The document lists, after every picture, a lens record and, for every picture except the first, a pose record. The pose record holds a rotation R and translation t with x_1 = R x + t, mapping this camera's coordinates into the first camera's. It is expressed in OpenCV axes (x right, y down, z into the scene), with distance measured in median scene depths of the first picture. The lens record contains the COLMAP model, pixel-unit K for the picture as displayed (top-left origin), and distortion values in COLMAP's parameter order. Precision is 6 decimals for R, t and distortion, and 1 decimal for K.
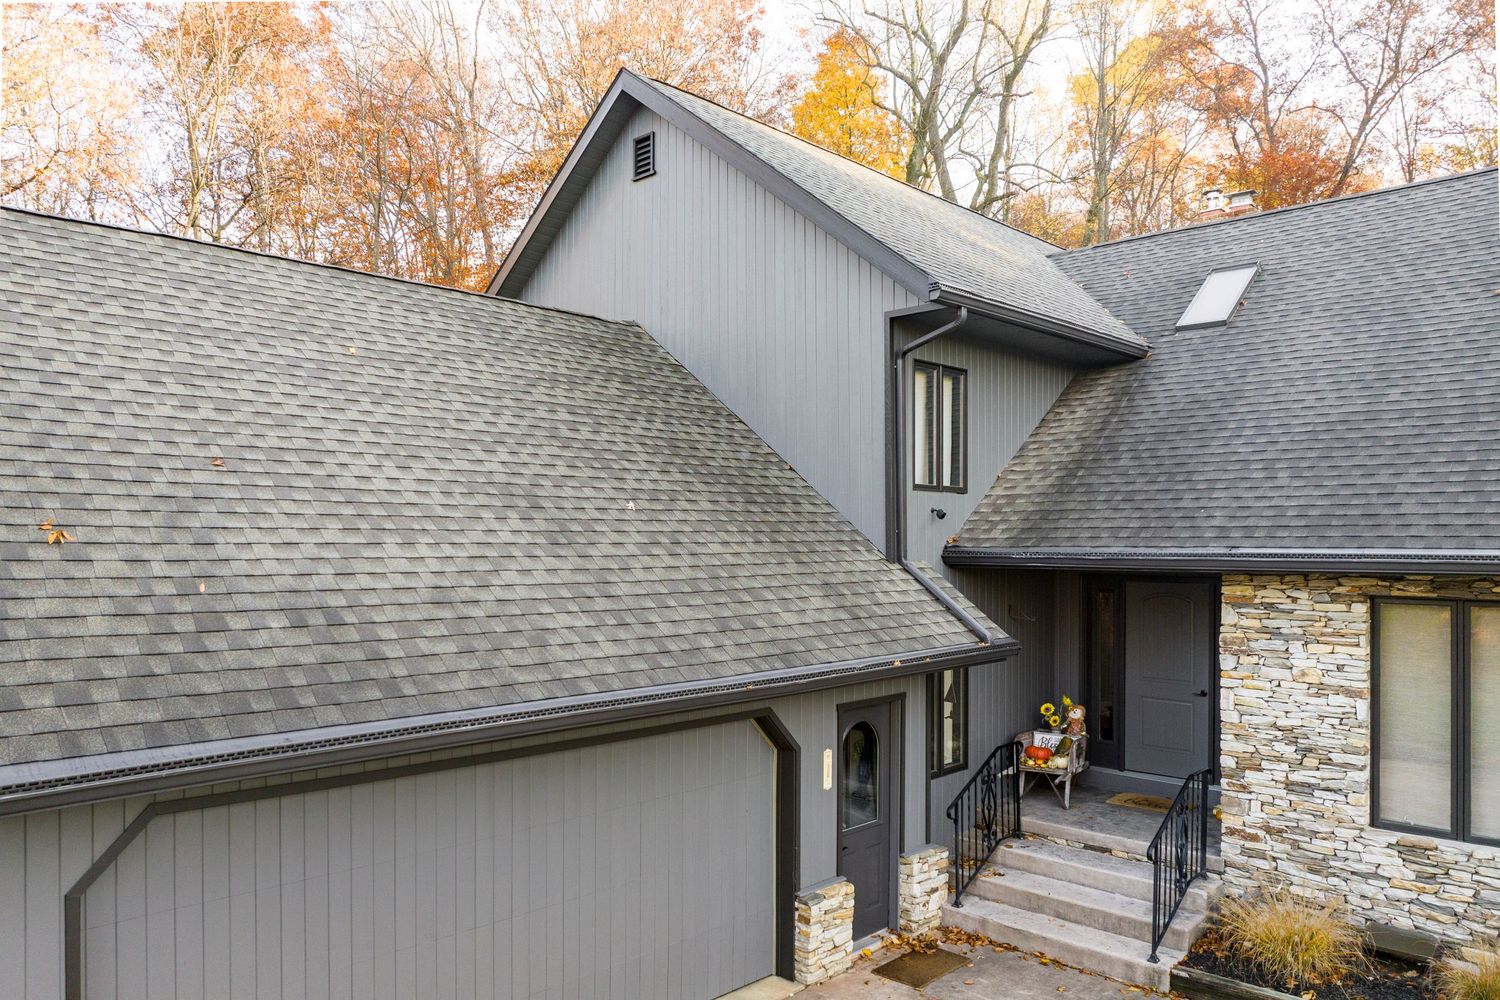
lens RADIAL K [[1049.0, 0, 755.7], [0, 1049.0, 553.3], [0, 0, 1]] dist [-0.031339, -0.001059]
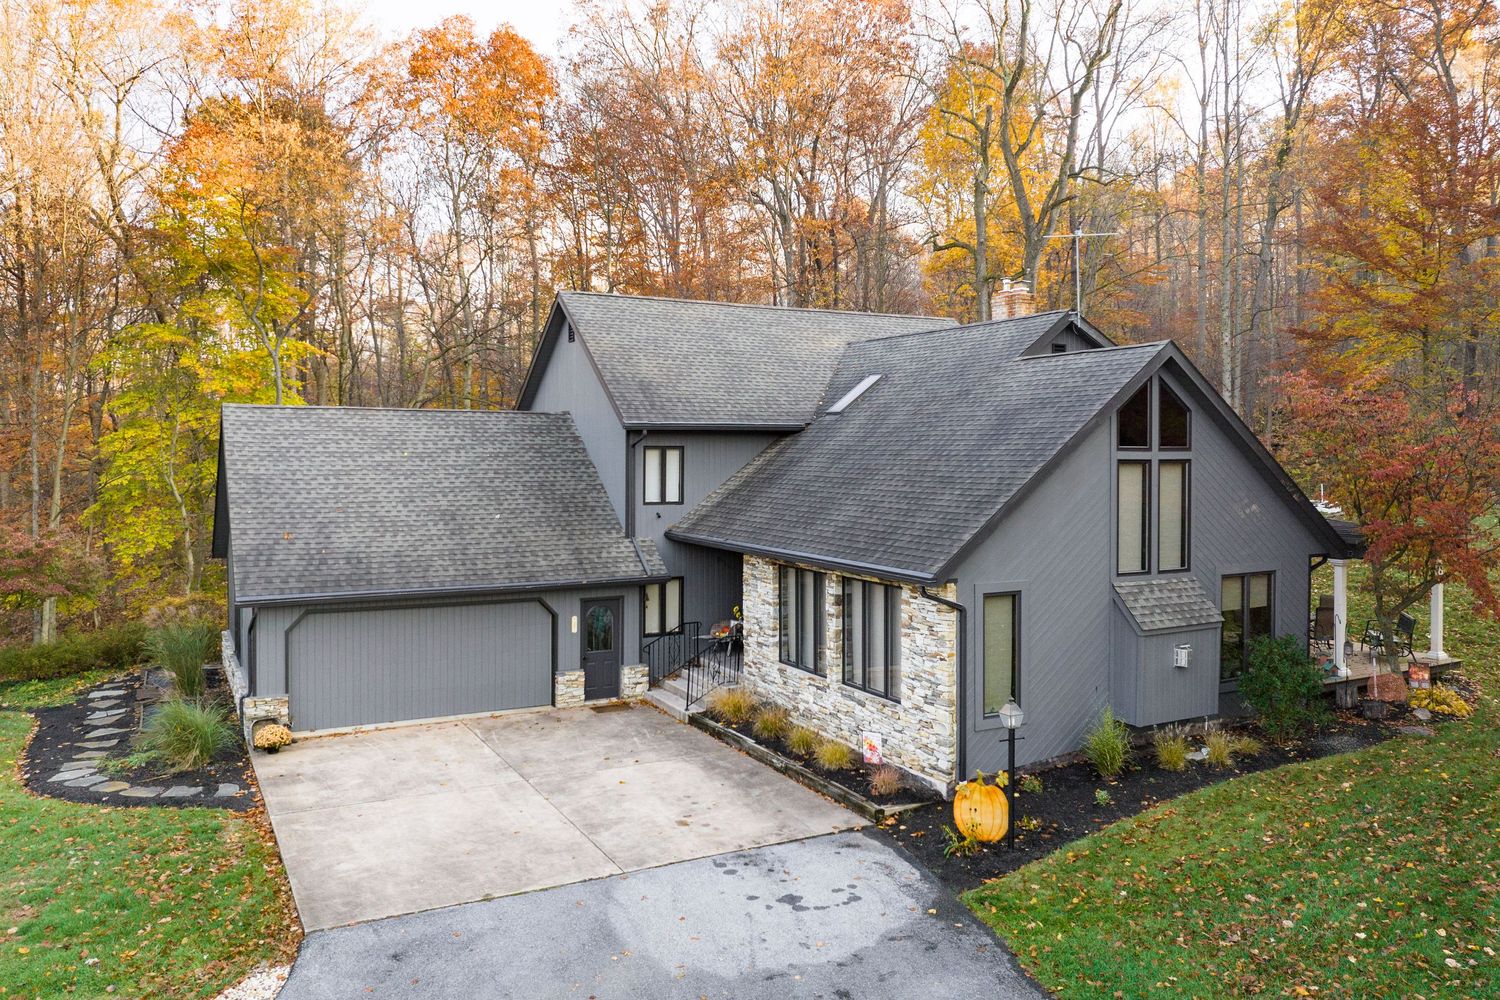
lens RADIAL K [[1093.4, 0, 750.0], [0, 1093.4, 500.0], [0, 0, 1]] dist [-0.017792, -0.003759]
pose [[0.949181, 0.019378, -0.314132, 1.166812], [-0.008582, 0.999325, 0.035712, -0.166610], [0.314612, -0.031201, 0.948707, -1.195964]]
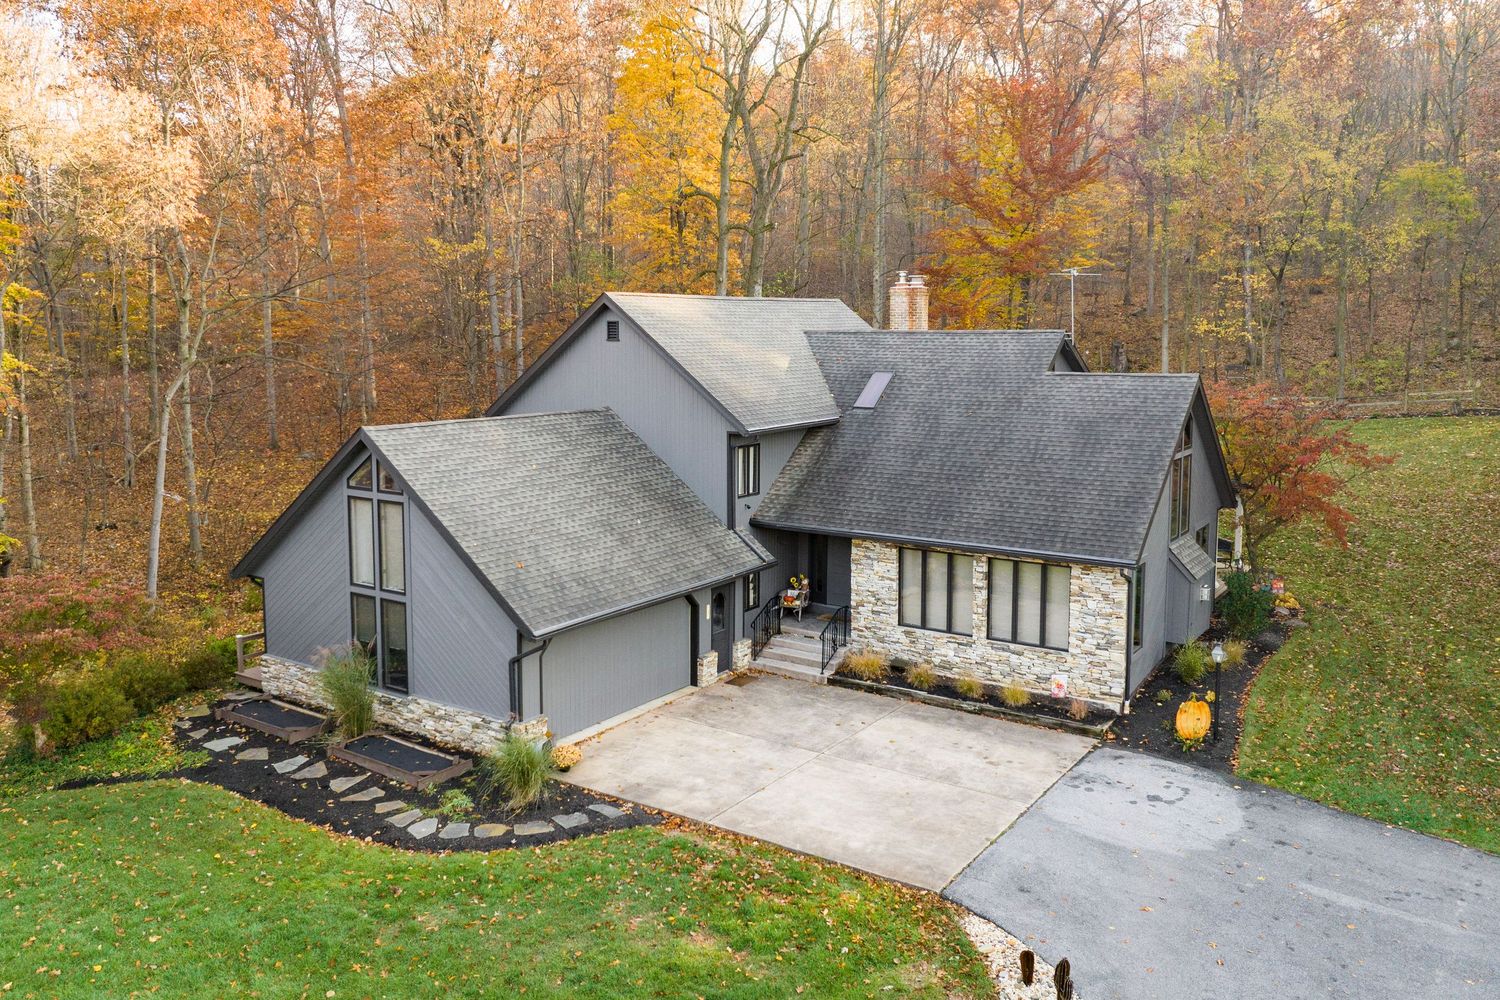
lens RADIAL K [[1165.8, 0, 744.0], [0, 1165.8, 475.3], [0, 0, 1]] dist [-0.007384, -0.006656]
pose [[0.984831, -0.017569, 0.172626, -0.334077], [-0.002637, 0.993230, 0.116132, -0.468232], [-0.173498, -0.114825, 0.978117, -1.823277]]
